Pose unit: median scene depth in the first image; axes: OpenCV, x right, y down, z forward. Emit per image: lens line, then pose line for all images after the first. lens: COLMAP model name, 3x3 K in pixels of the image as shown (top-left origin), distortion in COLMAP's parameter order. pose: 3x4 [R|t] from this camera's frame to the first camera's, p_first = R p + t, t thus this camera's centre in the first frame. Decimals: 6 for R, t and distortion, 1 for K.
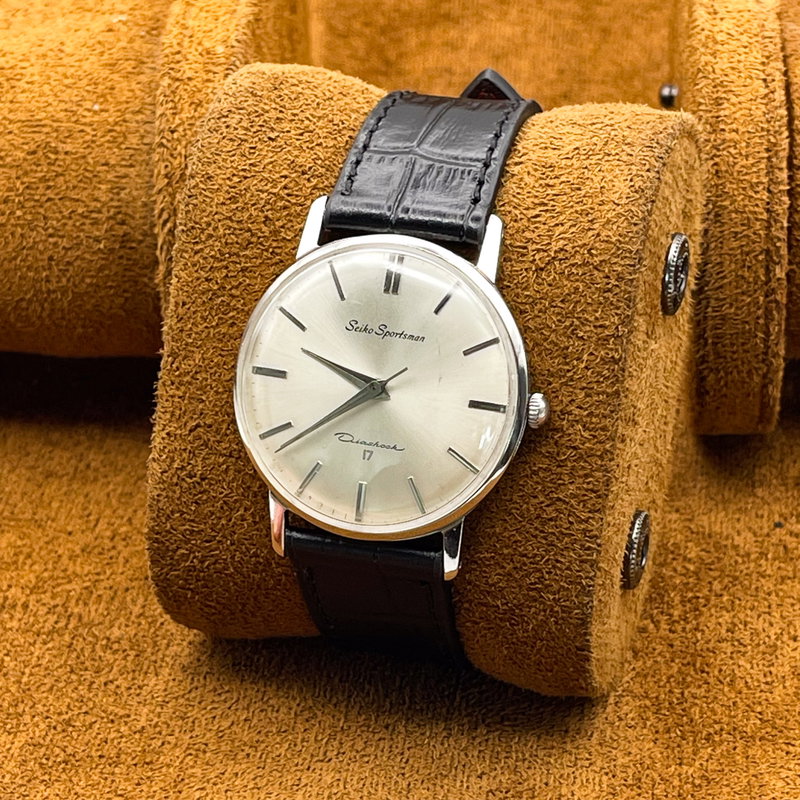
lens RADIAL K [[2534.8, 0, 400.0], [0, 2534.8, 400.0], [0, 0, 1]] dist [0.128576, 2.664009]
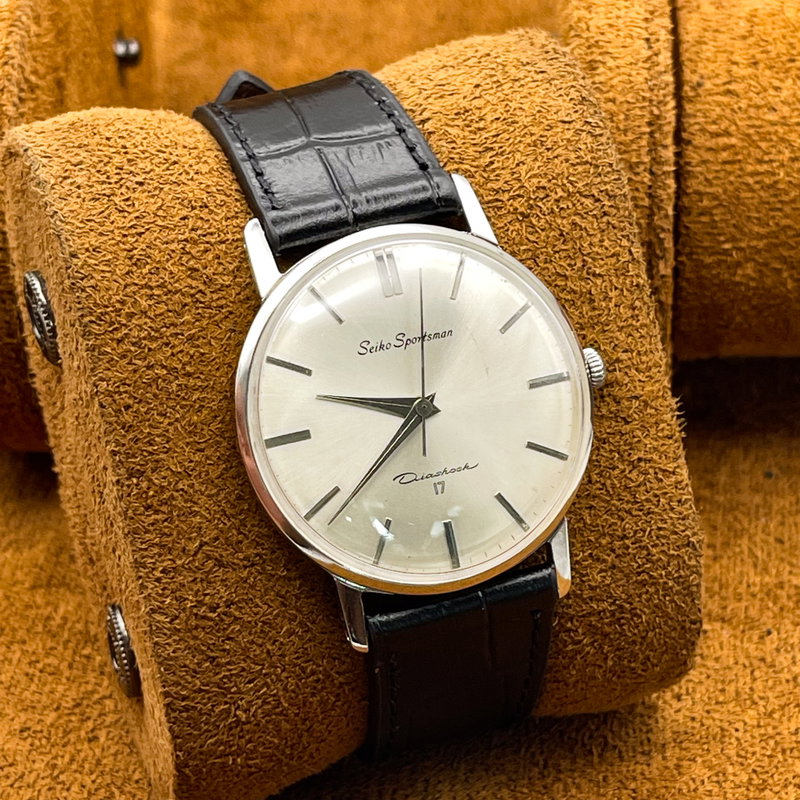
lens RADIAL K [[2534.8, 0, 400.0], [0, 2534.8, 400.0], [0, 0, 1]] dist [0.128576, 2.664009]
pose [[0.803797, -0.318182, 0.502663, -0.423886], [0.363626, 0.931509, 0.008173, -0.016176], [-0.470835, 0.176212, 0.864444, 0.286487]]
